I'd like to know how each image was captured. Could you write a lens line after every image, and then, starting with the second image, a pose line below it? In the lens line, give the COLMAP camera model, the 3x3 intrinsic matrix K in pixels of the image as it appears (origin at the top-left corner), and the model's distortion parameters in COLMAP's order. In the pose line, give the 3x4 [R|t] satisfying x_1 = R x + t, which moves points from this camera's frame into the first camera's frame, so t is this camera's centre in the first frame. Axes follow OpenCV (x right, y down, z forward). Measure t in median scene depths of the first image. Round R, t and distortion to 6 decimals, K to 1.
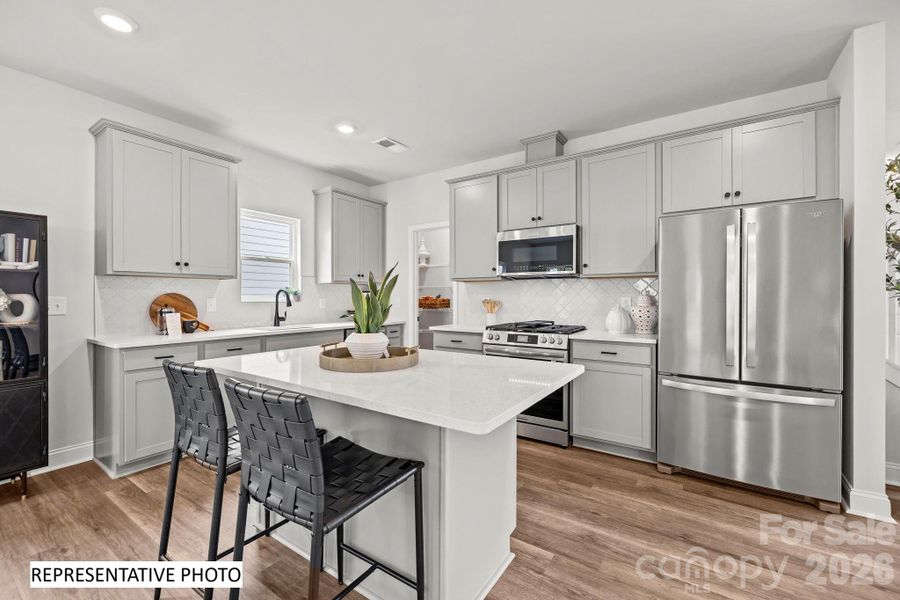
lens RADIAL K [[378.0, 0, 442.7], [0, 378.0, 295.8], [0, 0, 1]] dist [0.000312, -0.000167]
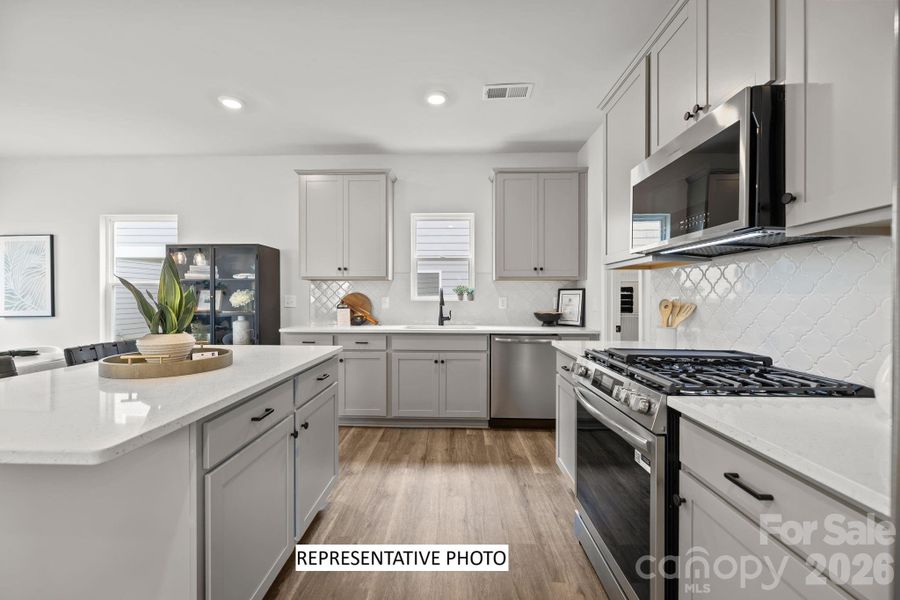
lens RADIAL K [[378.0, 0, 442.7], [0, 378.0, 295.8], [0, 0, 1]] dist [0.000312, -0.000167]
pose [[0.539194, -0.002562, -0.842178, 0.495324], [0.000242, 0.999996, -0.002887, 0.006643], [0.842182, 0.001353, 0.539192, 0.578924]]
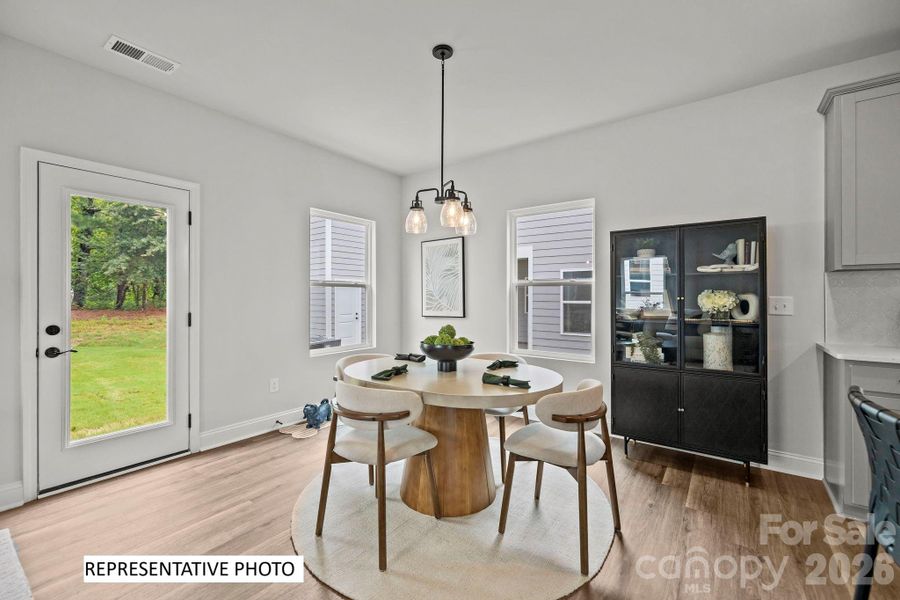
lens RADIAL K [[378.0, 0, 442.7], [0, 378.0, 295.8], [0, 0, 1]] dist [0.000312, -0.000167]
pose [[-0.041210, -0.002823, -0.999147, -0.003053], [0.000343, 0.999996, -0.002840, 0.002331], [0.999150, -0.000459, -0.041209, 0.130143]]
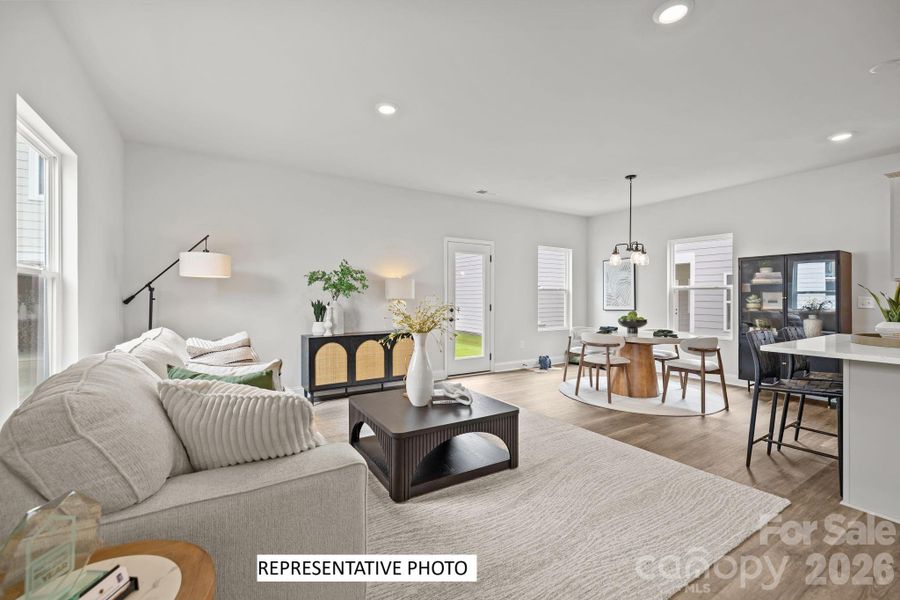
lens RADIAL K [[377.0, 0, 443.5], [0, 377.0, 298.8], [0, 0, 1]] dist [0.002071, 0.000123]
pose [[-0.402028, 0.002078, -0.915625, 0.924947], [-0.000970, 0.999996, 0.002695, 0.007299], [0.915627, 0.001972, -0.402024, 0.024024]]
